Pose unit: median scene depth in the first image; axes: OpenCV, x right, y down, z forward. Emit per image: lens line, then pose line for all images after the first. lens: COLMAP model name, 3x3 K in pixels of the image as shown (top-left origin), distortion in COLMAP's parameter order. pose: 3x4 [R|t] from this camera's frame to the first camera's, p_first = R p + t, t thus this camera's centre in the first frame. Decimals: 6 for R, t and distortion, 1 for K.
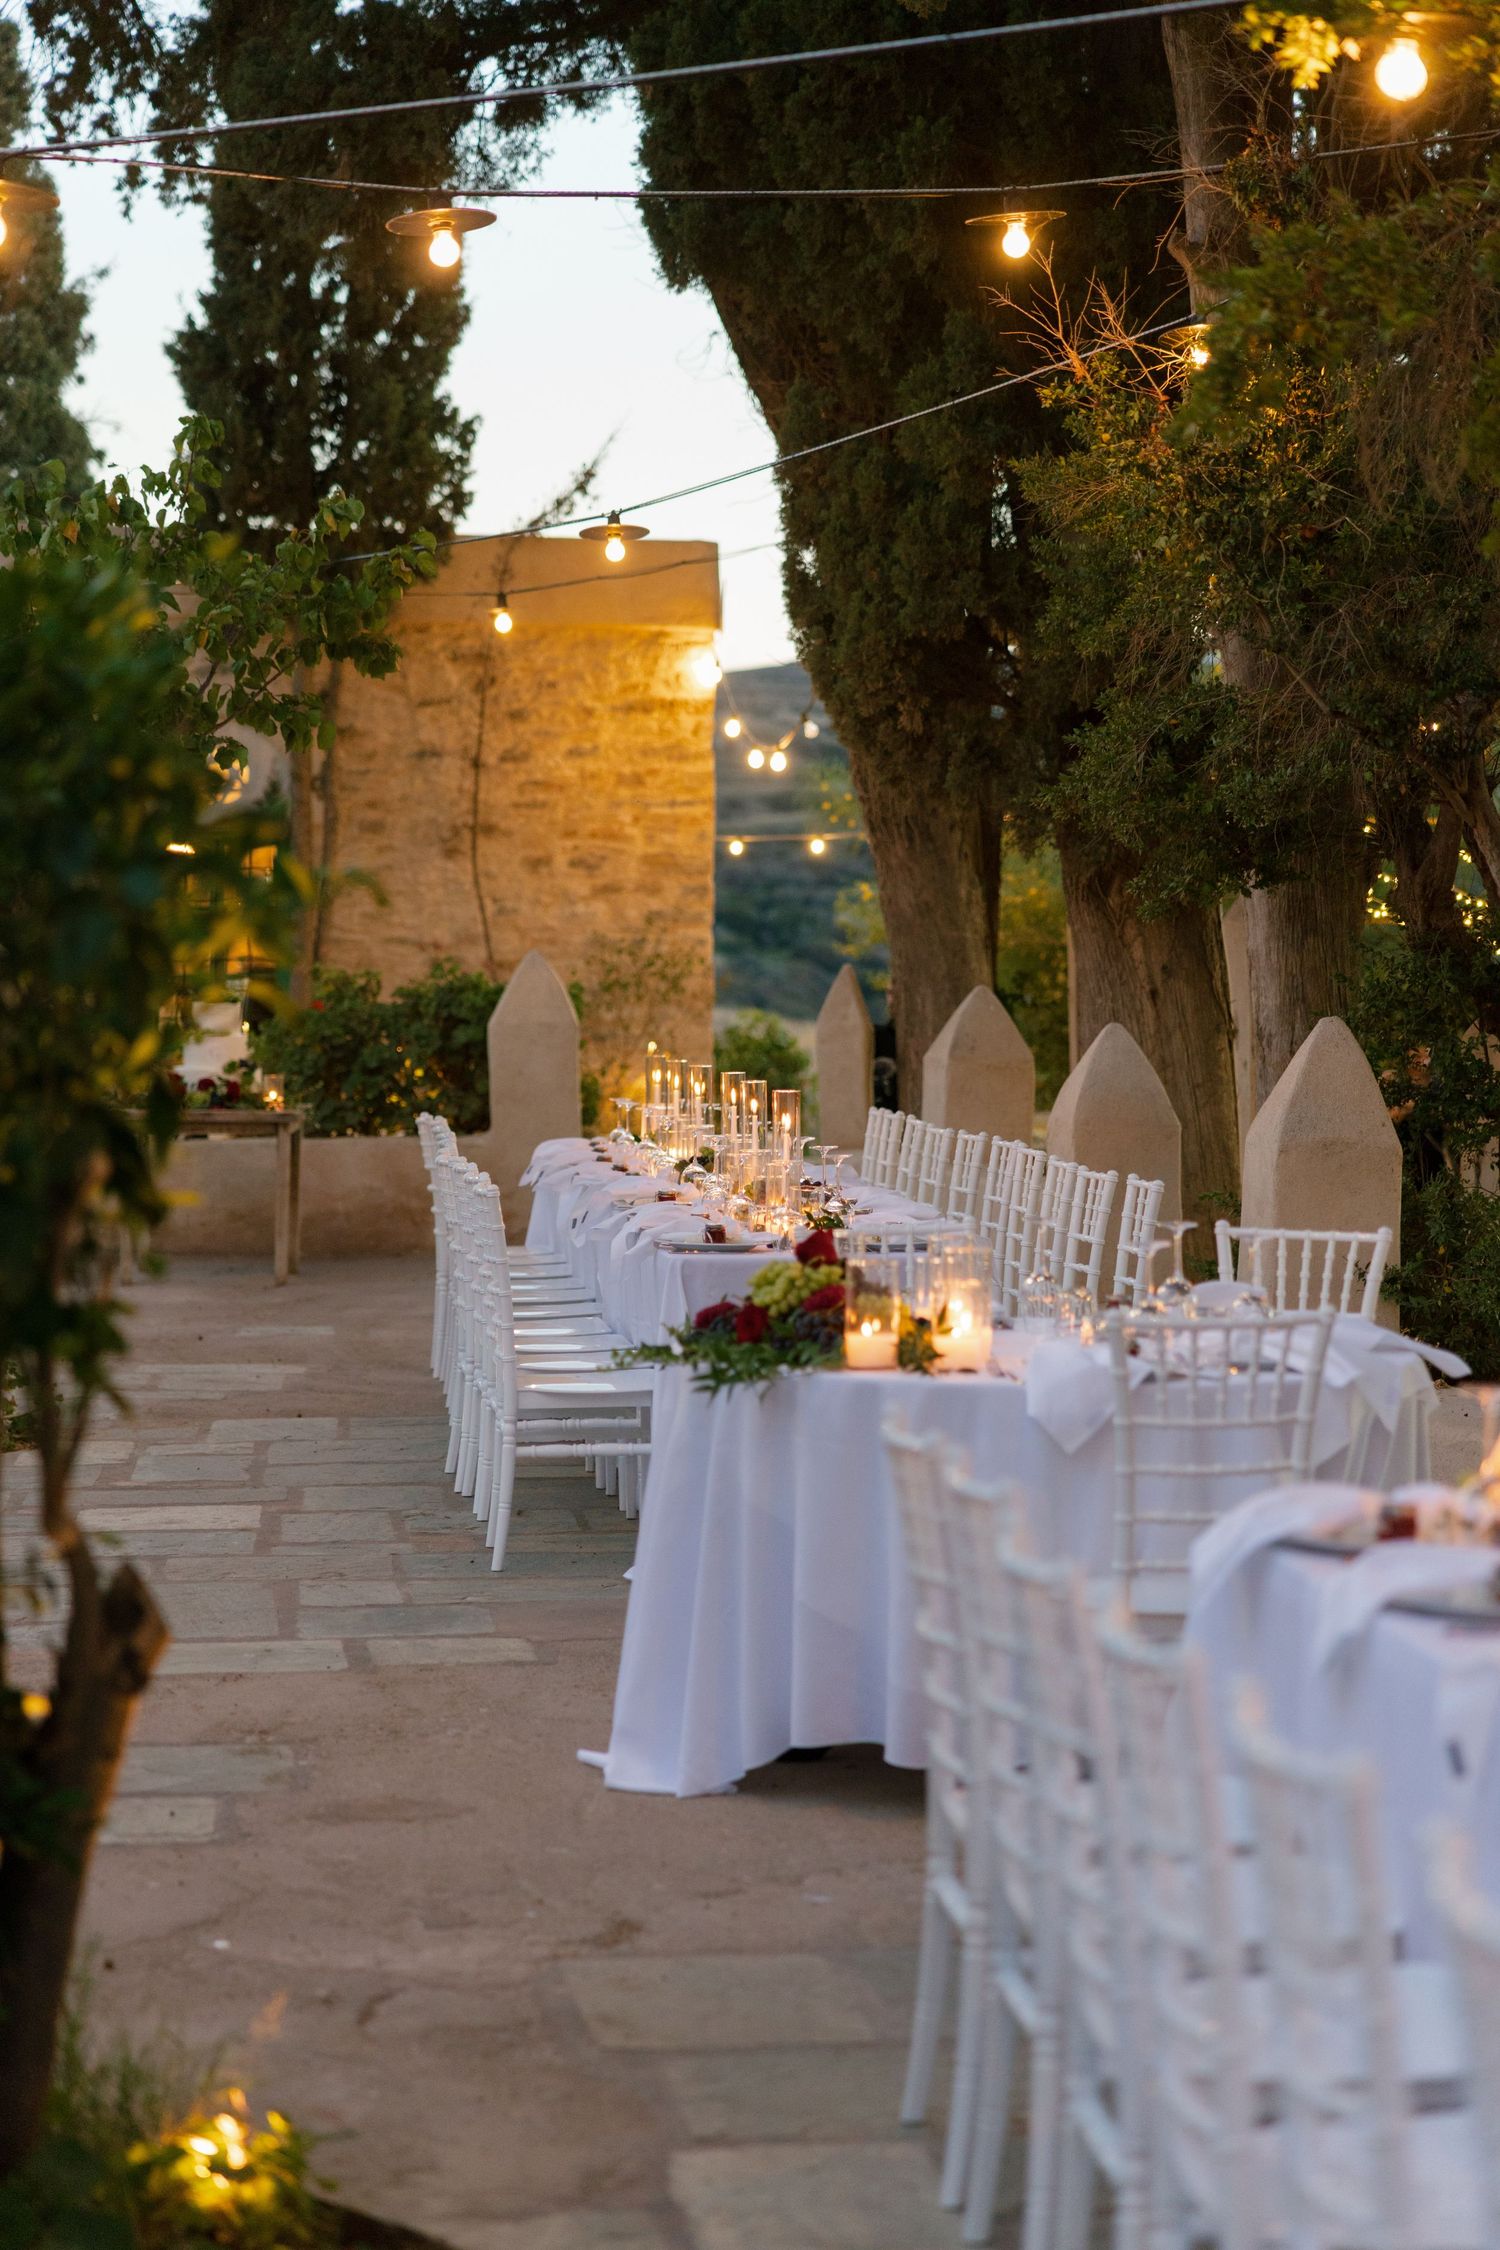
lens RADIAL K [[4406.0, 0, 745.4], [0, 4406.0, 1214.1], [0, 0, 1]] dist [0.020896, -0.355518]
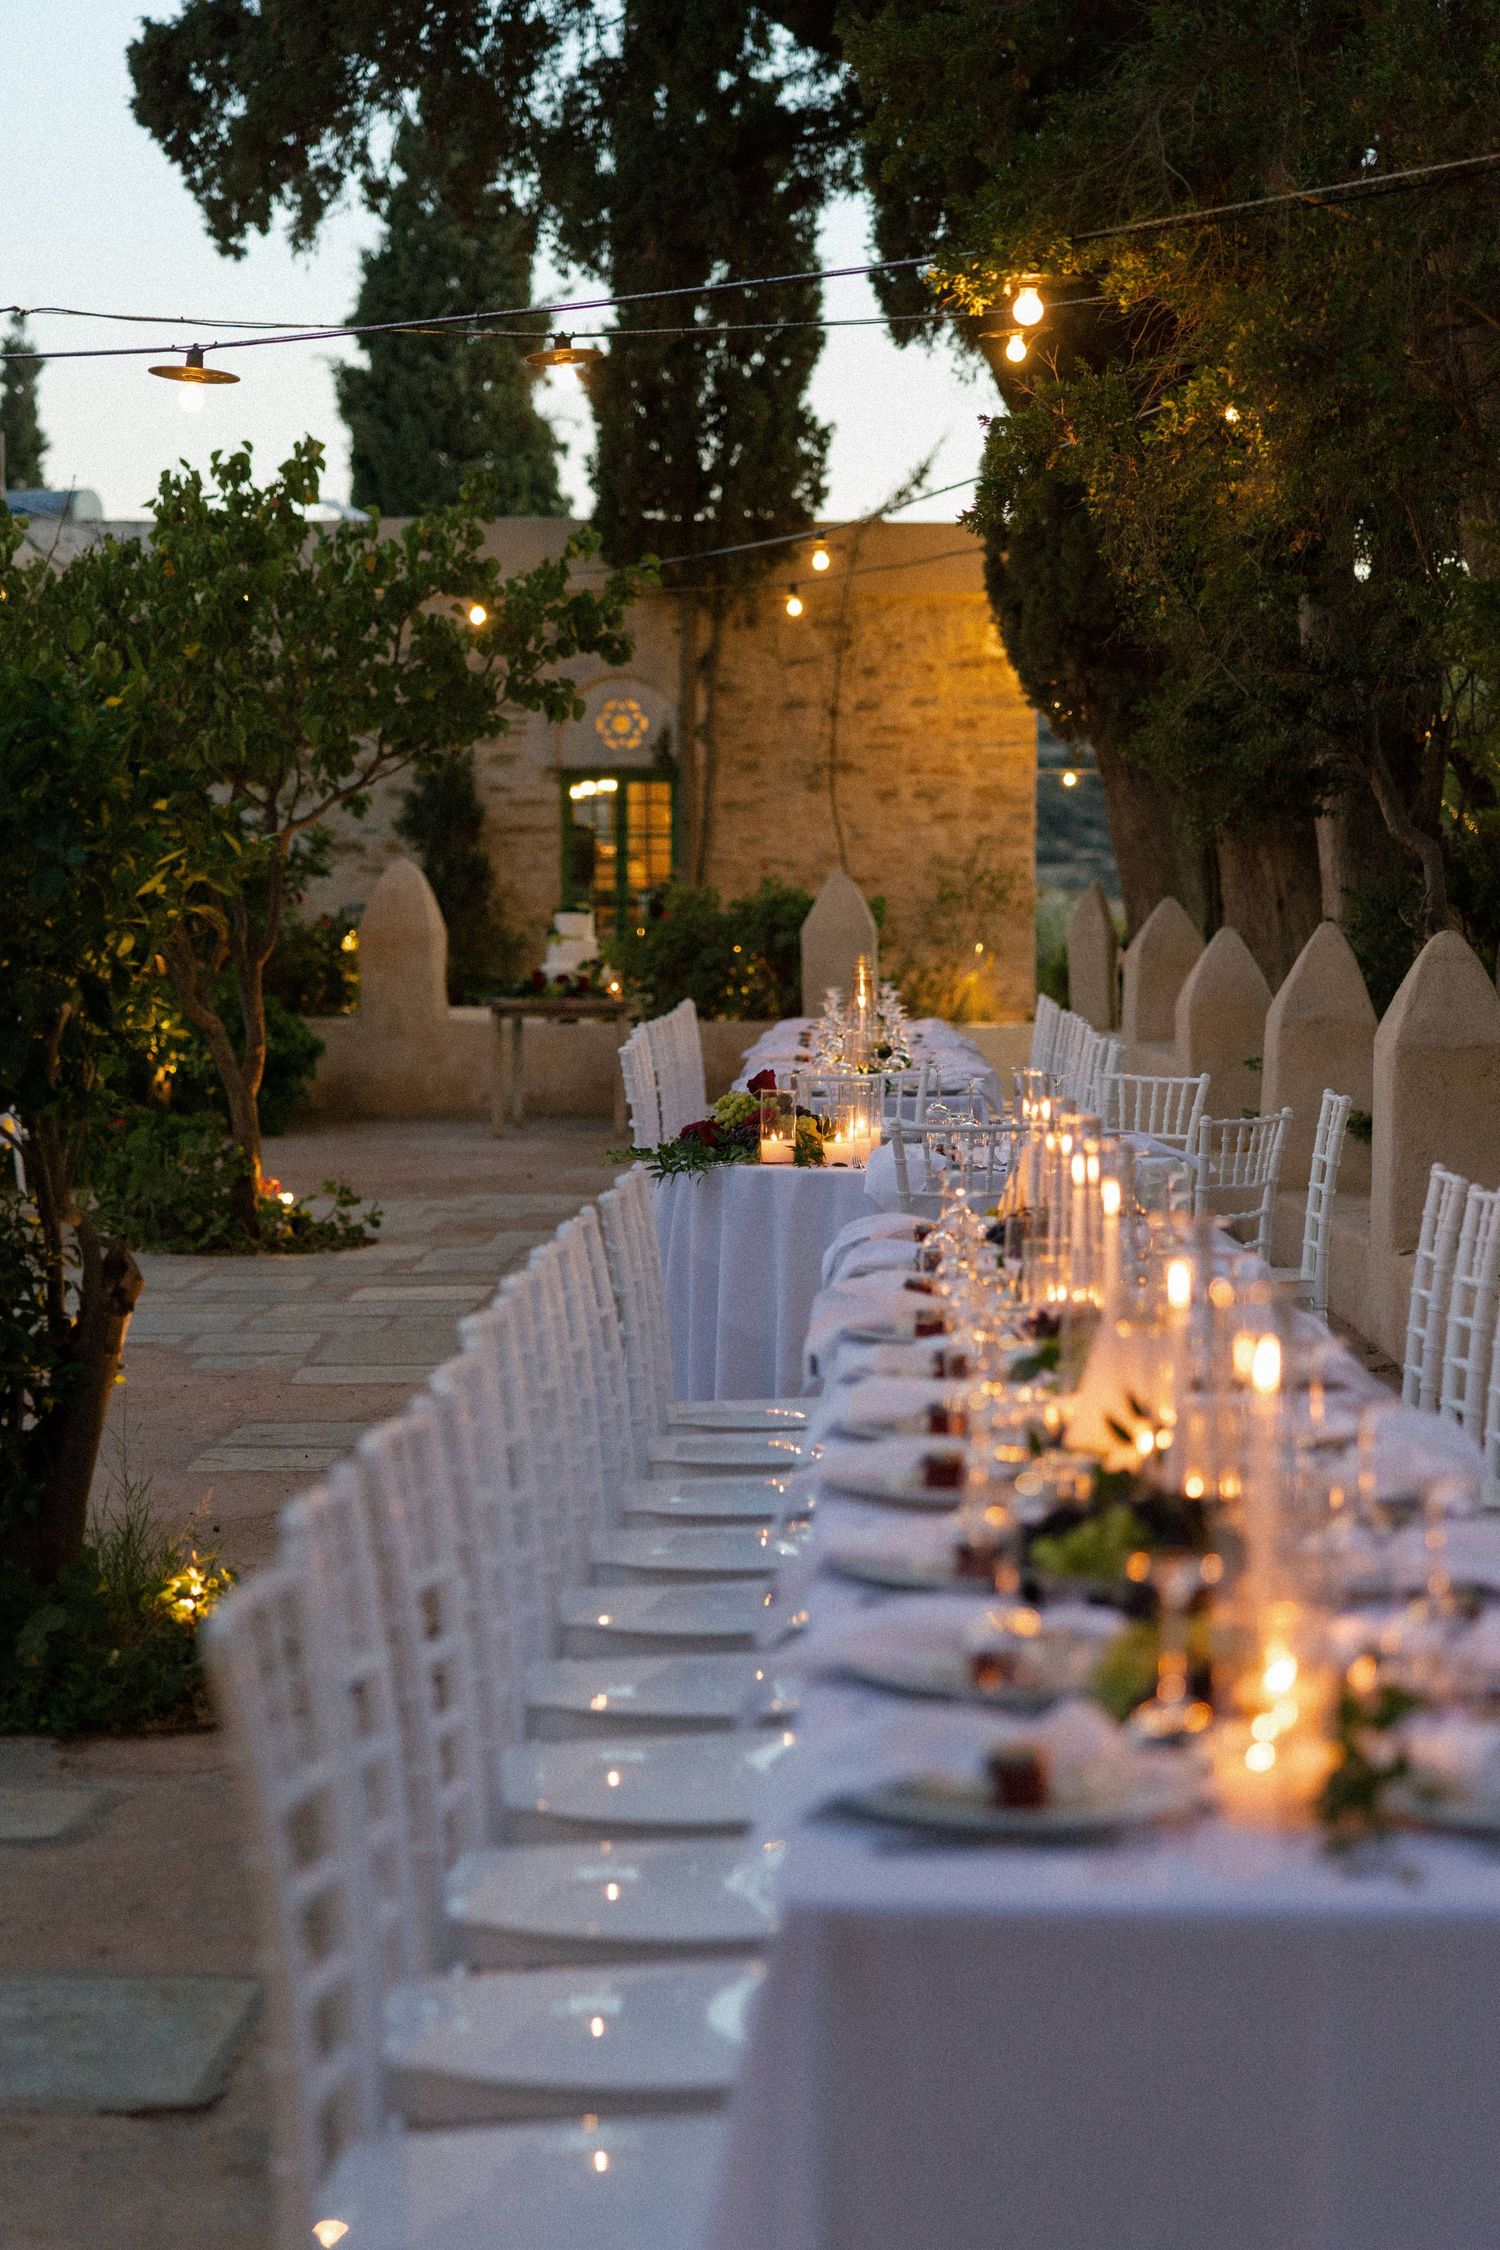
lens RADIAL K [[4079.6, 0, 745.8], [0, 4079.6, 1171.9], [0, 0, 1]] dist [-0.009714, -0.123509]
pose [[0.991703, 0.004387, -0.128478, 0.090750], [-0.002309, 0.999864, 0.016315, 0.007380], [0.128532, -0.015883, 0.991578, -0.165219]]
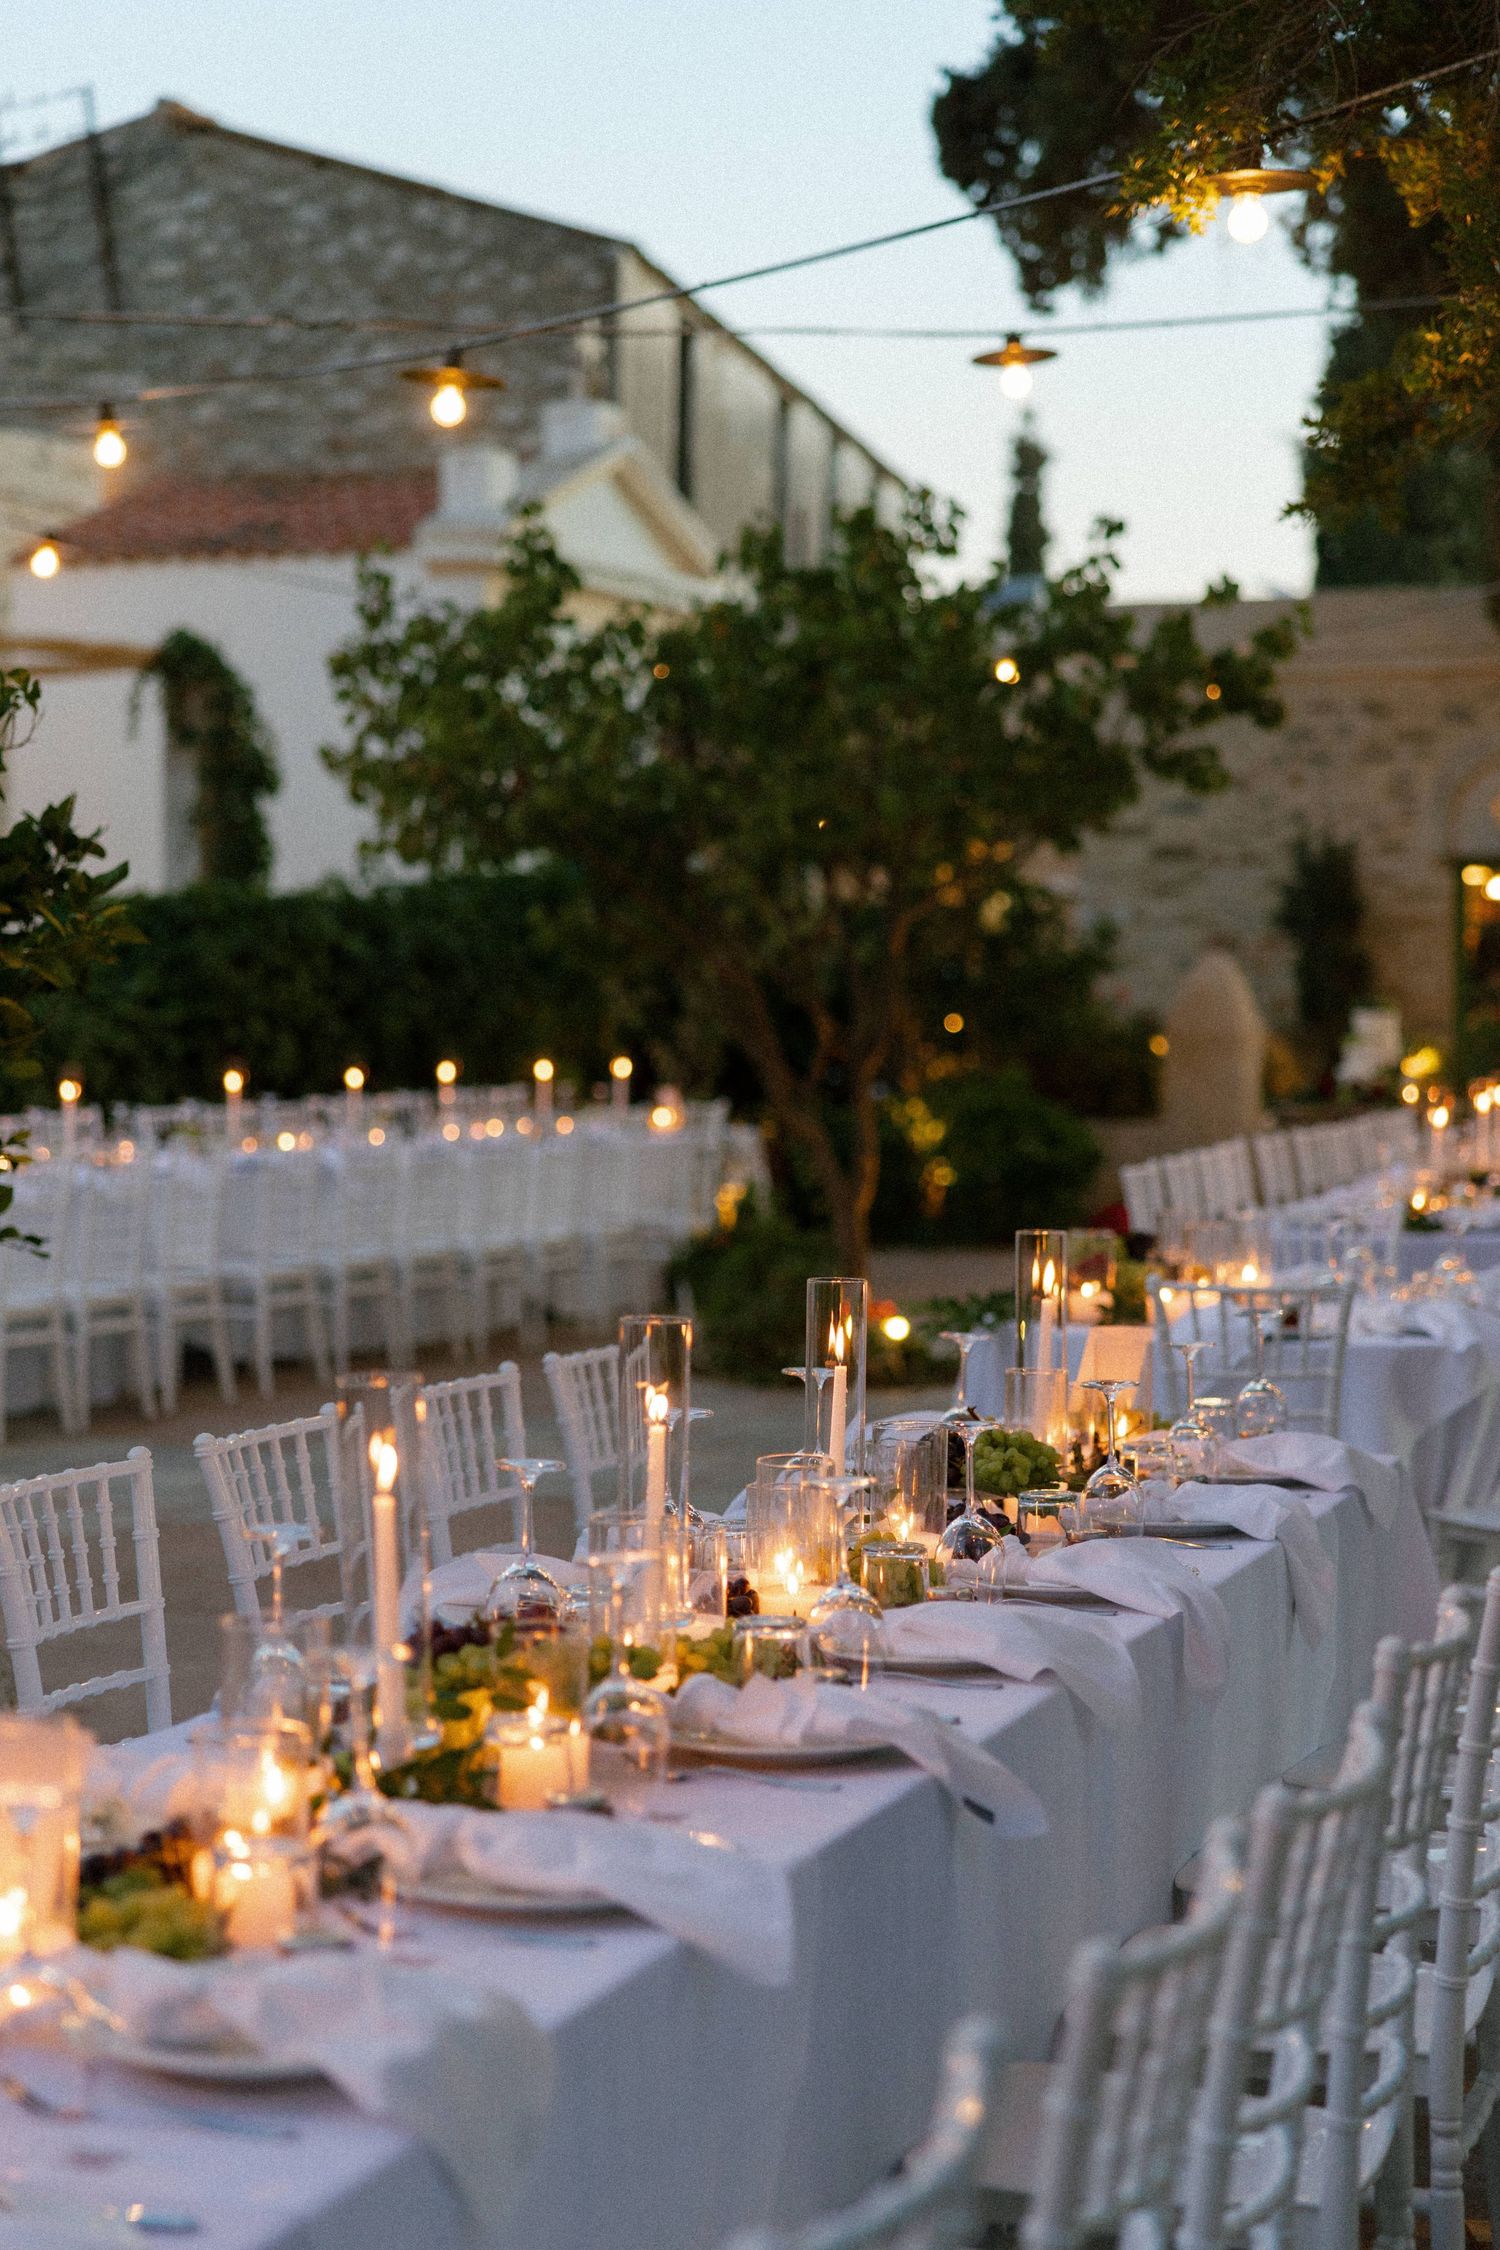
lens RADIAL K [[3995.4, 0, 737.2], [0, 3995.4, 1122.4], [0, 0, 1]] dist [0.018780, 0.006705]
pose [[0.912760, 0.011132, -0.408344, 0.177859], [-0.019374, 0.999683, -0.016053, 0.000060], [0.408036, 0.022564, 0.912687, -0.007911]]
